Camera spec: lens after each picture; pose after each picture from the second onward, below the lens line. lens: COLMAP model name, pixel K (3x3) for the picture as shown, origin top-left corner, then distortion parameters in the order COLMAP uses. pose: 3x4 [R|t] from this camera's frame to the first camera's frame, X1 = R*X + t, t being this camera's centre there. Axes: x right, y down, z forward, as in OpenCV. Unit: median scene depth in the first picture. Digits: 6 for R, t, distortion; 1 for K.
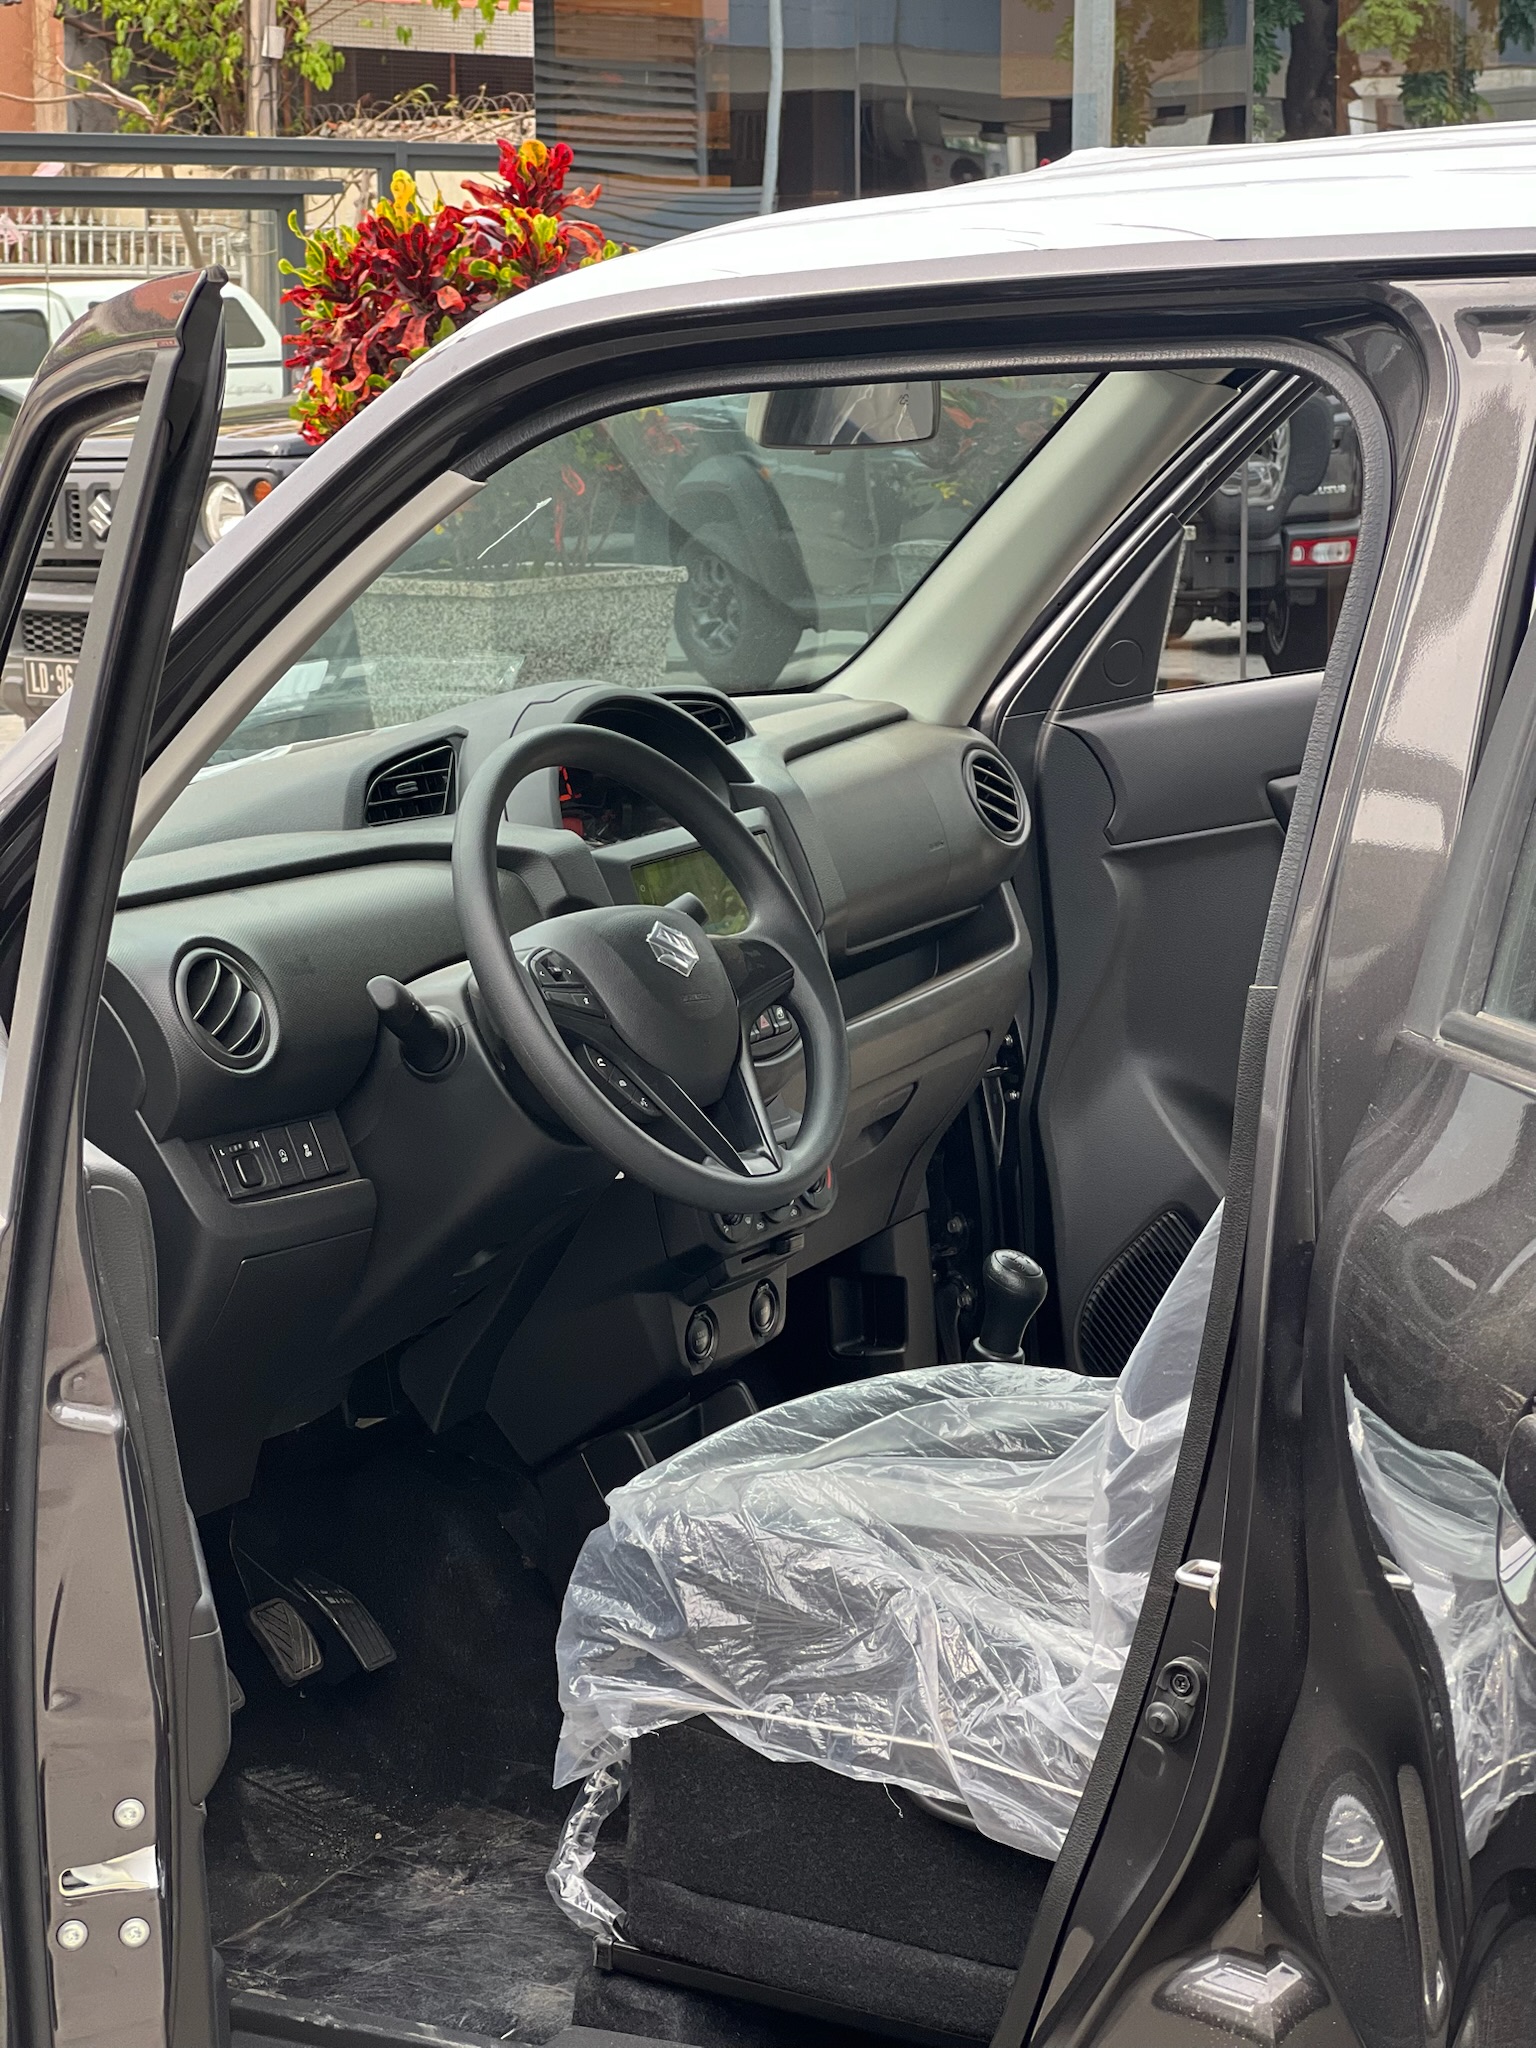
lens RADIAL K [[4641.8, 0, 768.0], [0, 4641.8, 1024.0], [0, 0, 1]] dist [-0.400173, 10.643699]
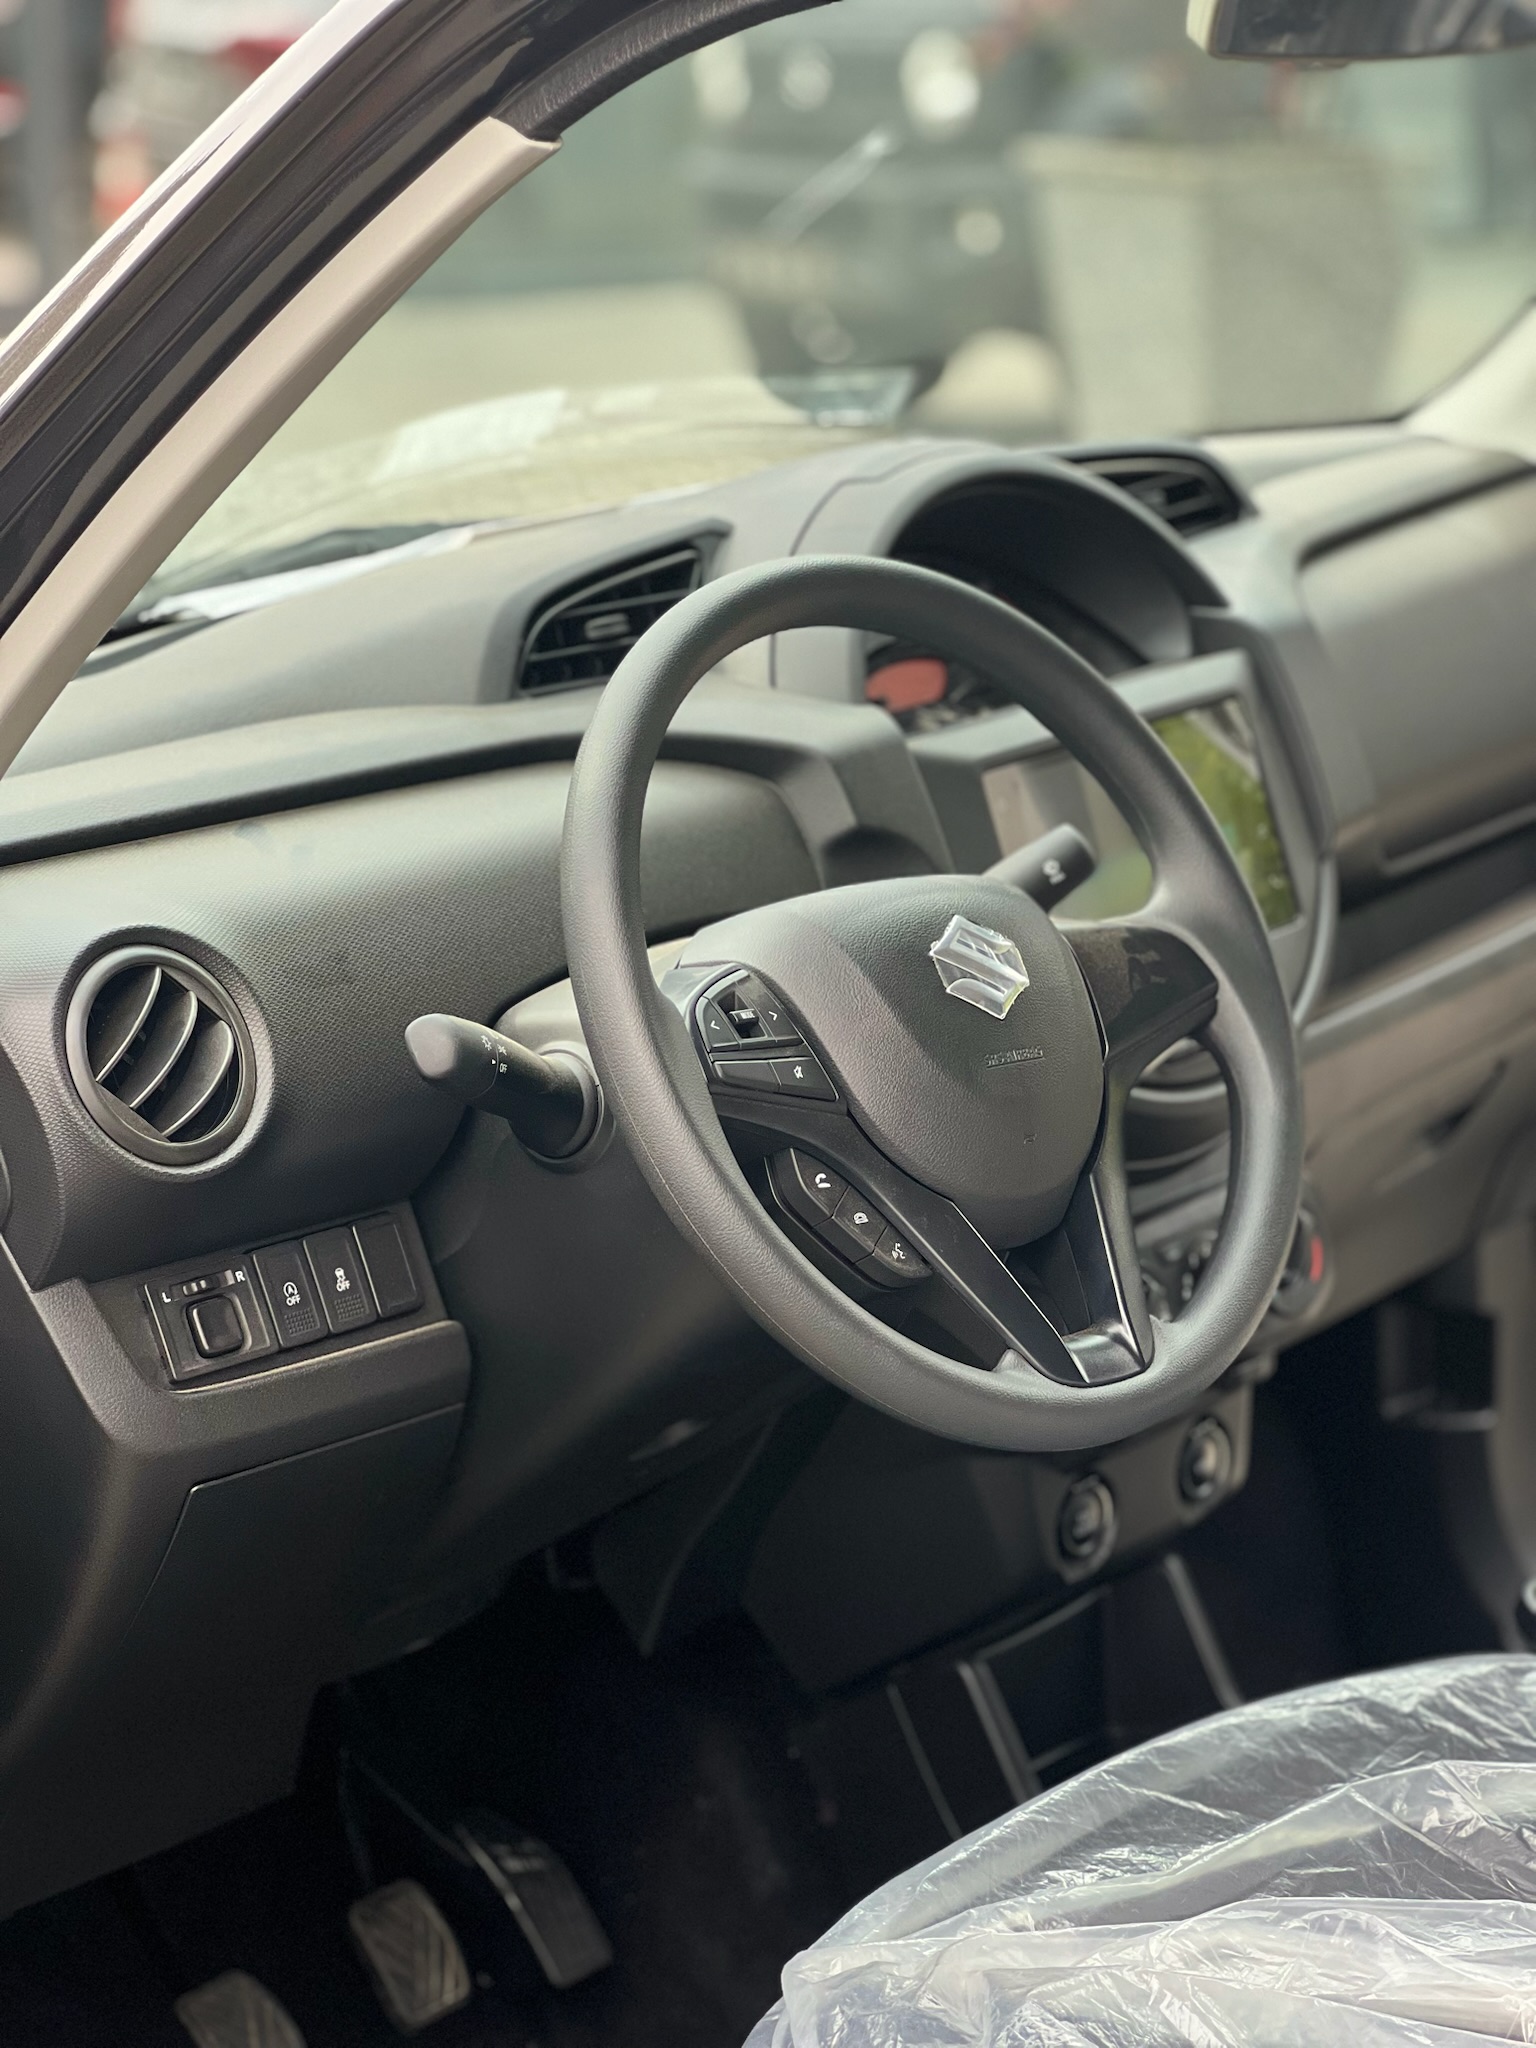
lens RADIAL K [[4641.8, 0, 768.0], [0, 4641.8, 1024.0], [0, 0, 1]] dist [-0.400173, 10.643699]
pose [[0.982811, 0.054178, -0.176485, 0.053571], [-0.036233, 0.993983, 0.103365, -0.065814], [0.181024, -0.095194, 0.978861, 0.433943]]
